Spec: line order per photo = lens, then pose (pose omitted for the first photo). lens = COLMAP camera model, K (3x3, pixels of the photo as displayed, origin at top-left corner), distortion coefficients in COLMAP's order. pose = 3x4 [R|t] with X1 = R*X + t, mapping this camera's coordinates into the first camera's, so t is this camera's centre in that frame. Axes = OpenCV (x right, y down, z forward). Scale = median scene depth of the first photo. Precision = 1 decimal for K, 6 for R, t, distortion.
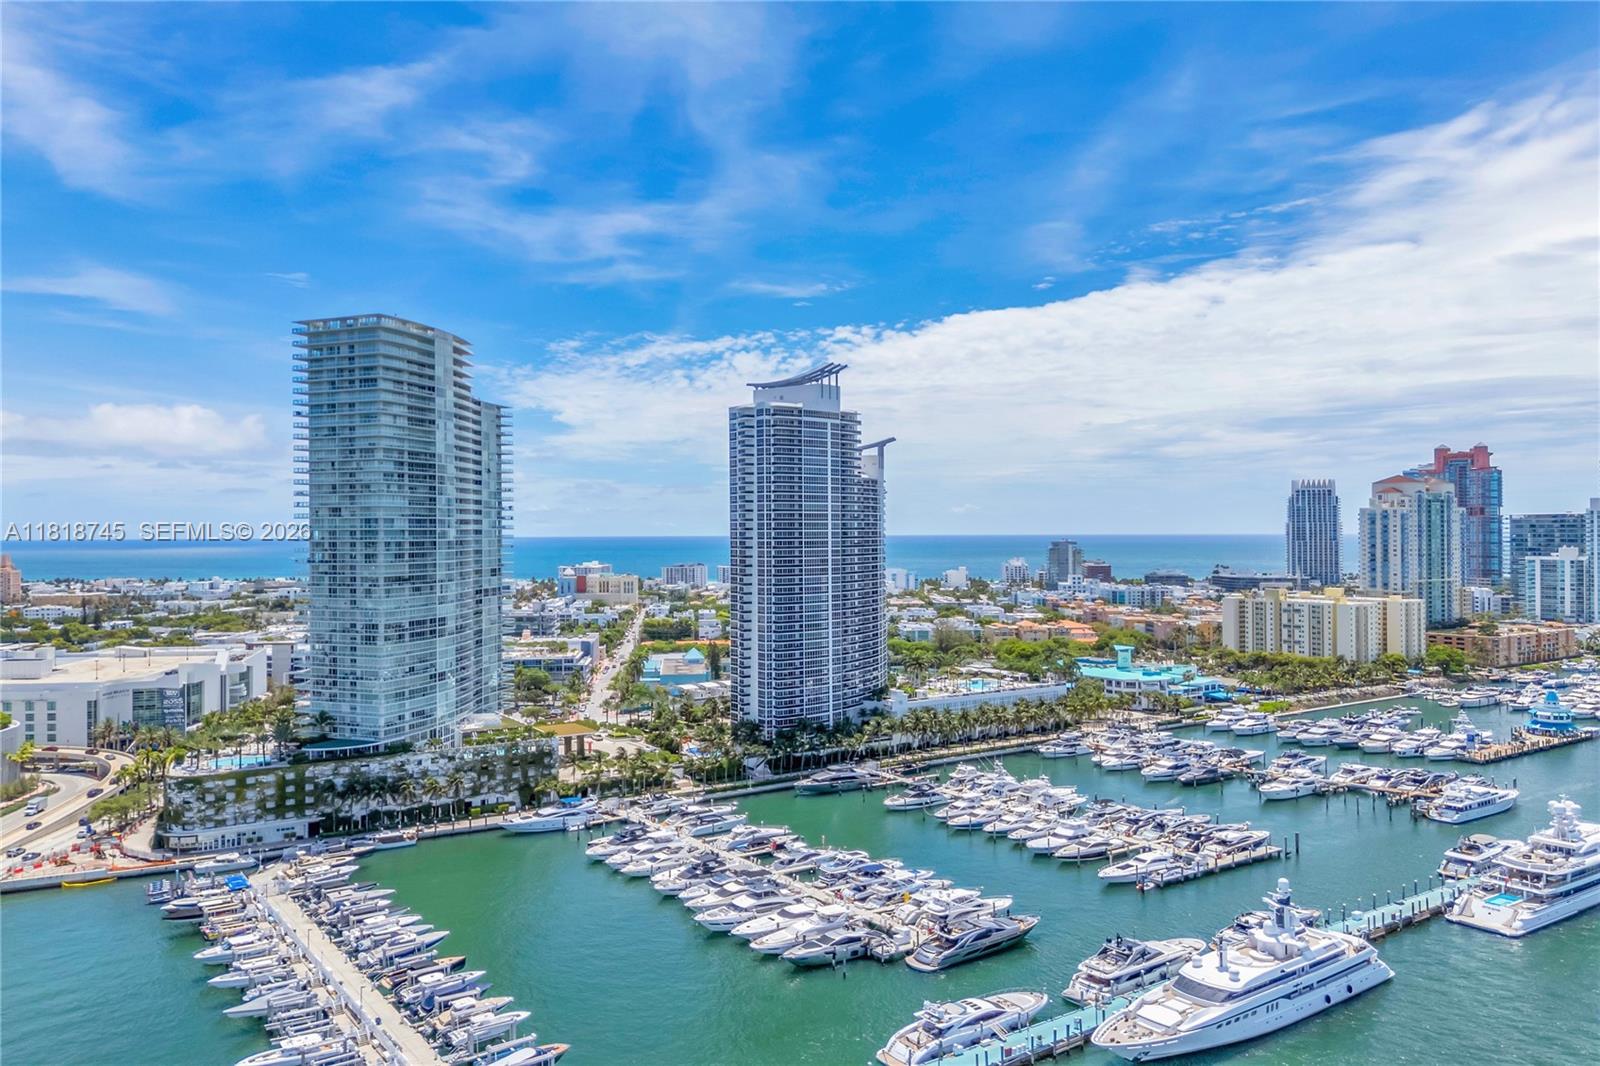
lens RADIAL K [[1150.9, 0, 820.6], [0, 1150.9, 533.2], [0, 0, 1]] dist [0.024755, 0.000104]
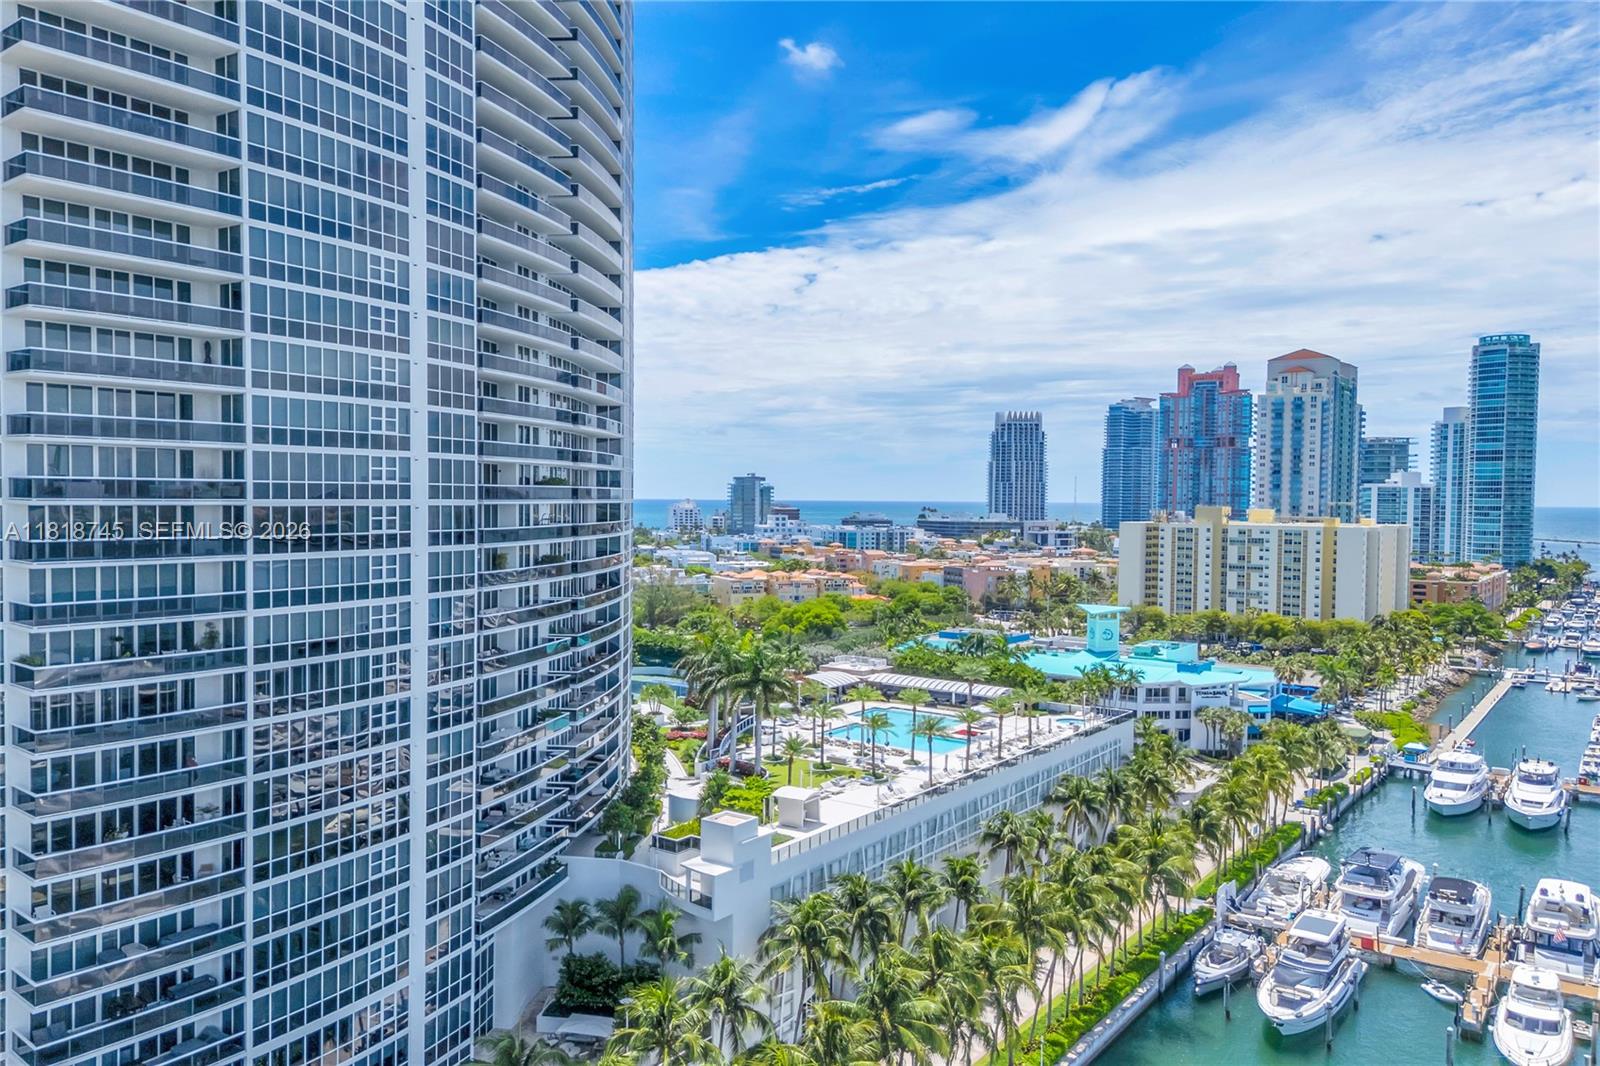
lens RADIAL K [[1150.9, 0, 820.6], [0, 1150.9, 533.2], [0, 0, 1]] dist [0.024755, 0.000104]
pose [[0.941998, 0.003222, 0.335603, 0.003429], [-0.013039, 0.999550, 0.027001, 0.042508], [-0.335365, -0.029811, 0.941616, 0.441636]]
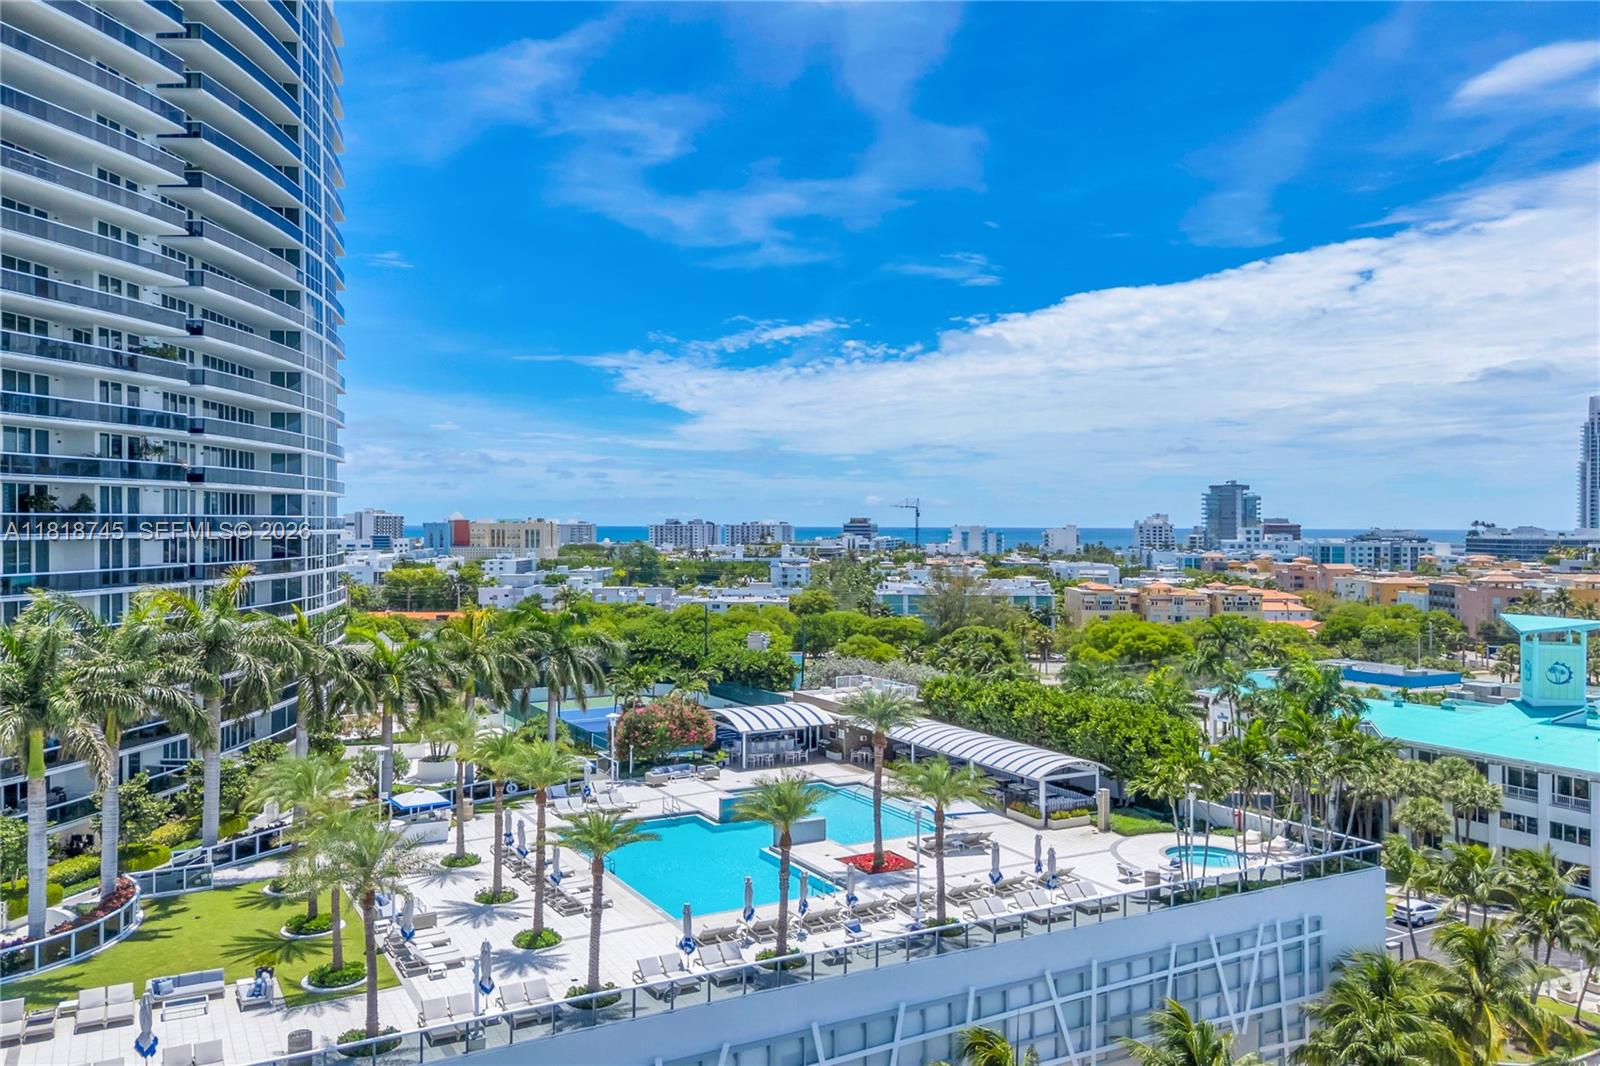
lens RADIAL K [[1150.9, 0, 820.6], [0, 1150.9, 533.2], [0, 0, 1]] dist [0.024755, 0.000104]
pose [[0.992420, 0.001982, -0.122877, 0.102382], [-0.001806, 0.999997, 0.001546, 0.057543], [0.122880, -0.001312, 0.992421, 0.533002]]
